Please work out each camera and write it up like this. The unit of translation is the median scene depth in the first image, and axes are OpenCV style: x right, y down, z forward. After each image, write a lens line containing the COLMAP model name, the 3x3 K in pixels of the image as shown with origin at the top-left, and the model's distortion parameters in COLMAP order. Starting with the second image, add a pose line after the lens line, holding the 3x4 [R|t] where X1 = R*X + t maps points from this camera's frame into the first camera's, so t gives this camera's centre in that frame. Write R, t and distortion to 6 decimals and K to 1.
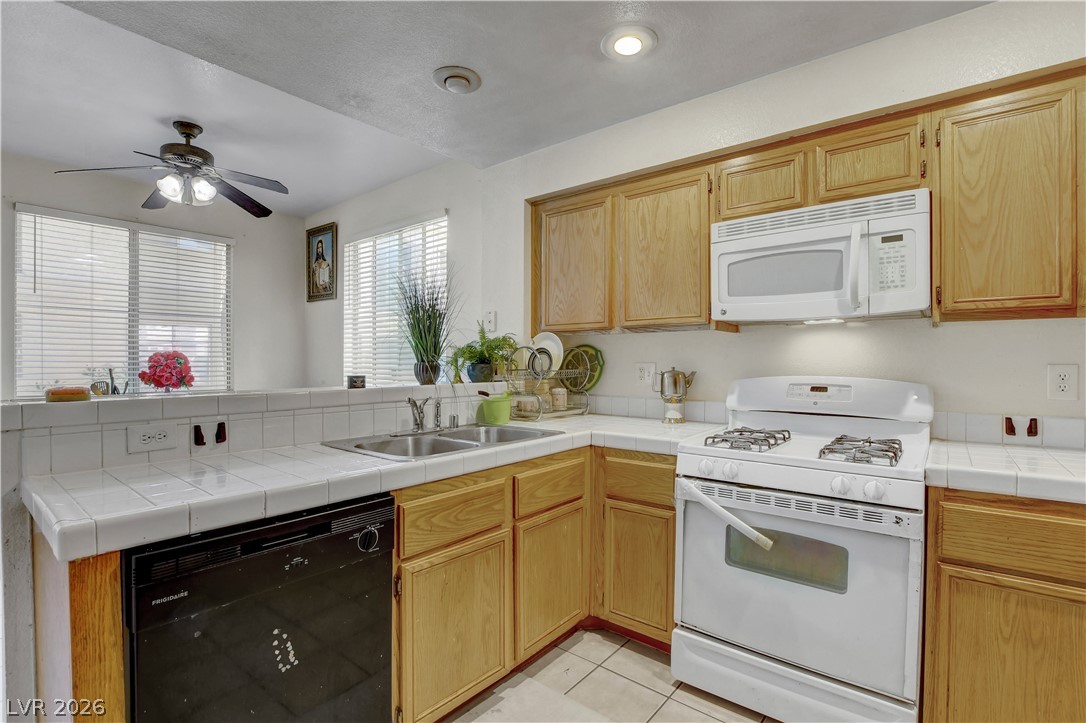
lens RADIAL K [[502.7, 0, 543.8], [0, 502.7, 366.1], [0, 0, 1]] dist [-0.028783, 0.000716]
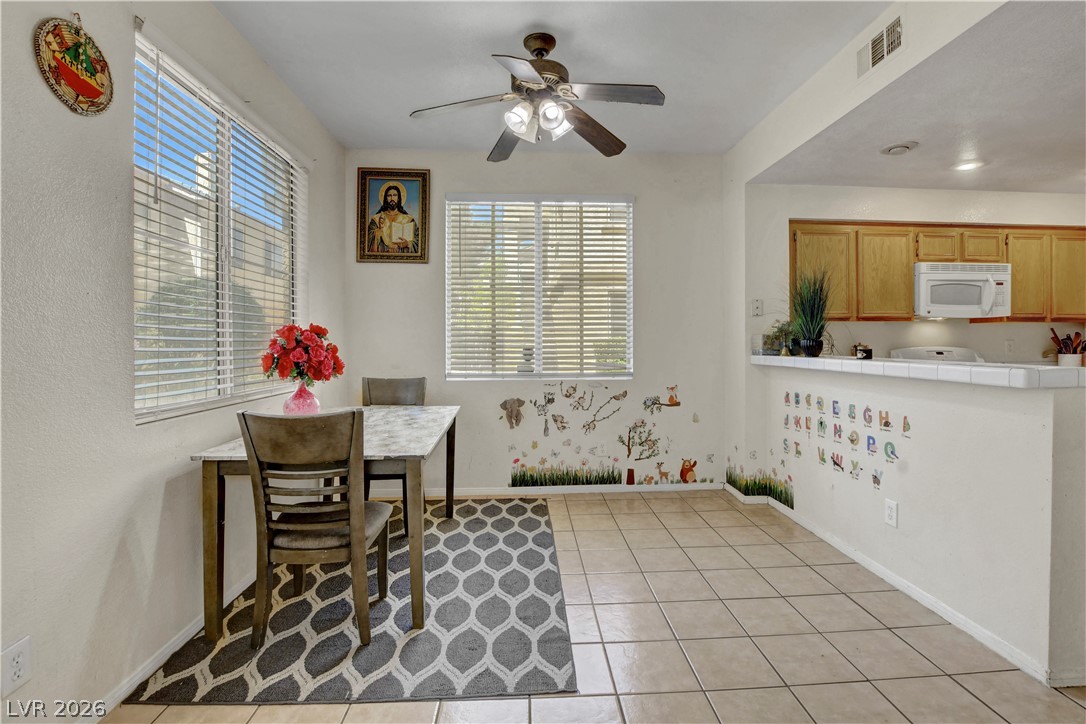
lens RADIAL K [[502.2, 0, 546.1], [0, 502.2, 345.2], [0, 0, 1]] dist [-0.026996, 0.000596]
pose [[0.743672, -0.005598, 0.668521, -2.053347], [0.007882, 0.999969, -0.000395, 0.003983], [-0.668498, 0.005563, 0.743693, 0.647600]]
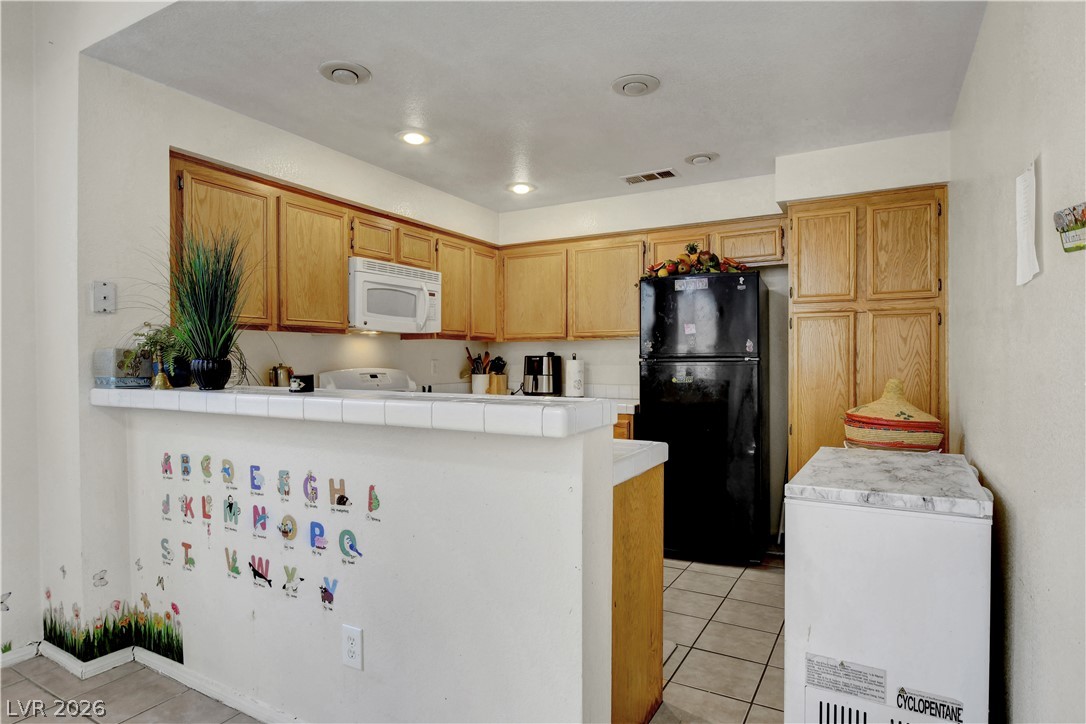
lens RADIAL K [[602.2, 0, 542.8], [0, 602.2, 365.9], [0, 0, 1]] dist [-0.015512, 0.000503]
pose [[-0.163976, -0.009638, 0.986417, -1.501097], [0.009690, 0.999888, 0.011381, -0.002034], [-0.986417, 0.011424, -0.163864, 0.859929]]
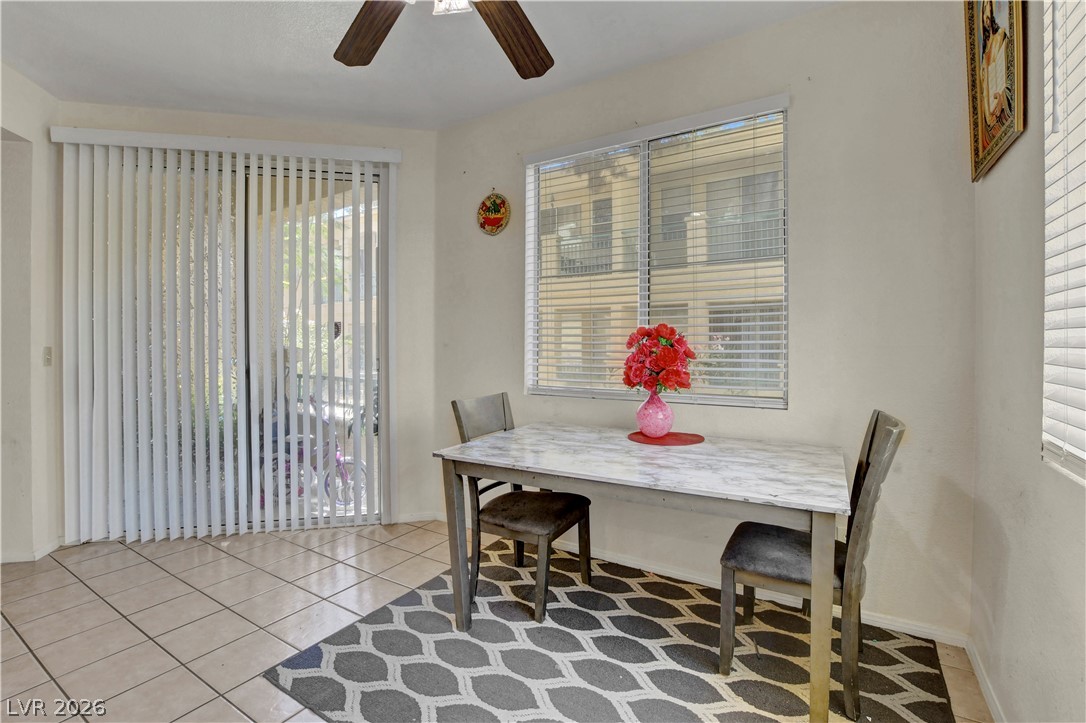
lens RADIAL K [[485.8, 0, 543.0], [0, 485.8, 361.5], [0, 0, 1]] dist [-0.037507, 0.006733]
pose [[0.133933, 0.023927, -0.990702, -0.455870], [-0.011601, 0.999678, 0.022576, 0.003194], [0.990923, 0.008470, 0.134167, 1.686906]]
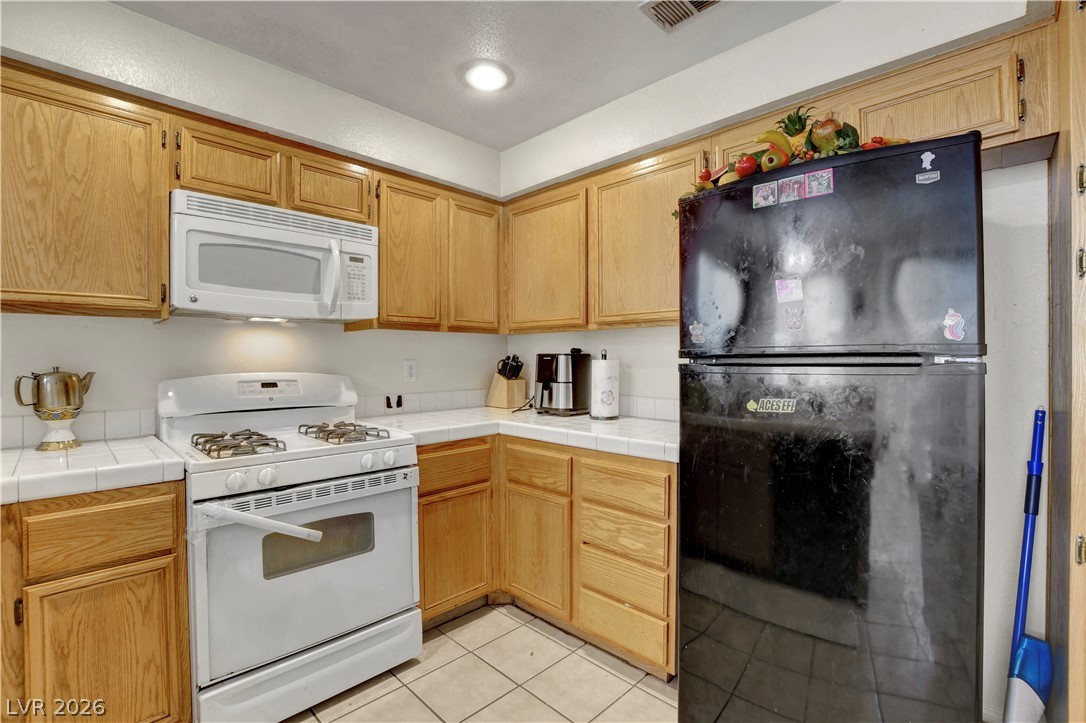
lens RADIAL K [[485.8, 0, 543.0], [0, 485.8, 361.5], [0, 0, 1]] dist [-0.037507, 0.006733]
pose [[0.094798, -0.007340, 0.995469, -0.416398], [0.010811, 0.999921, 0.006343, -0.002916], [-0.995438, 0.010161, 0.094870, 0.374075]]
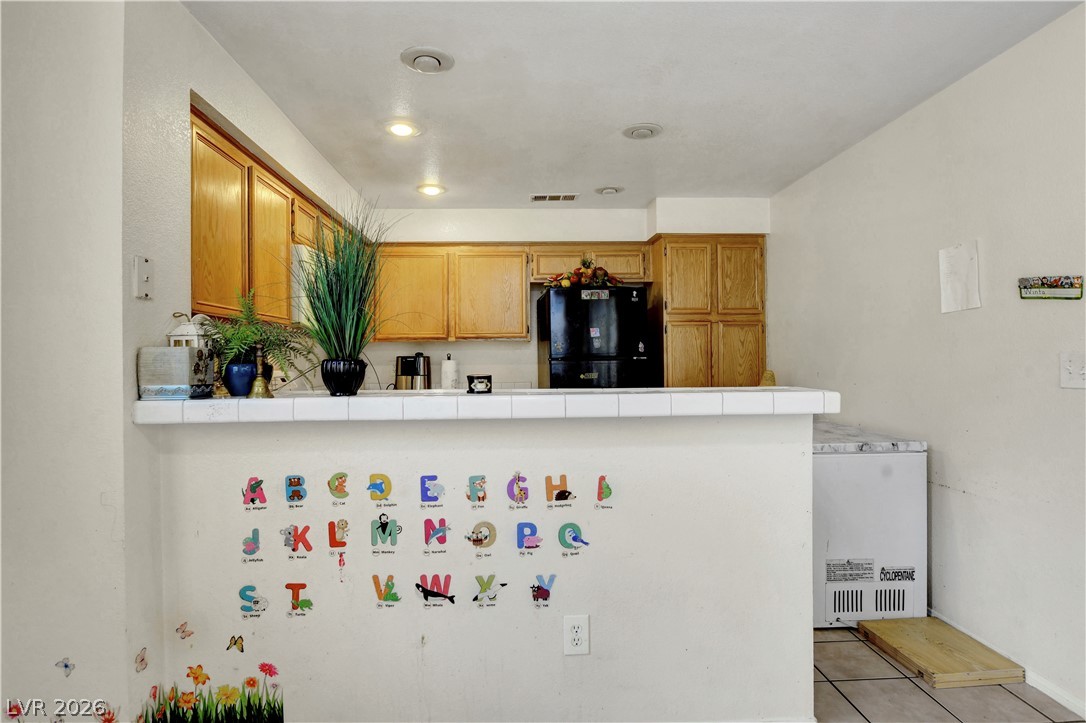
lens RADIAL K [[592.6, 0, 540.2], [0, 592.6, 357.4], [0, 0, 1]] dist [-0.016323, 0.000719]
pose [[-0.663851, 0.007813, 0.747824, -1.213624], [0.015037, 0.999883, 0.002902, -0.010003], [-0.747714, 0.013172, -0.663890, 1.684370]]
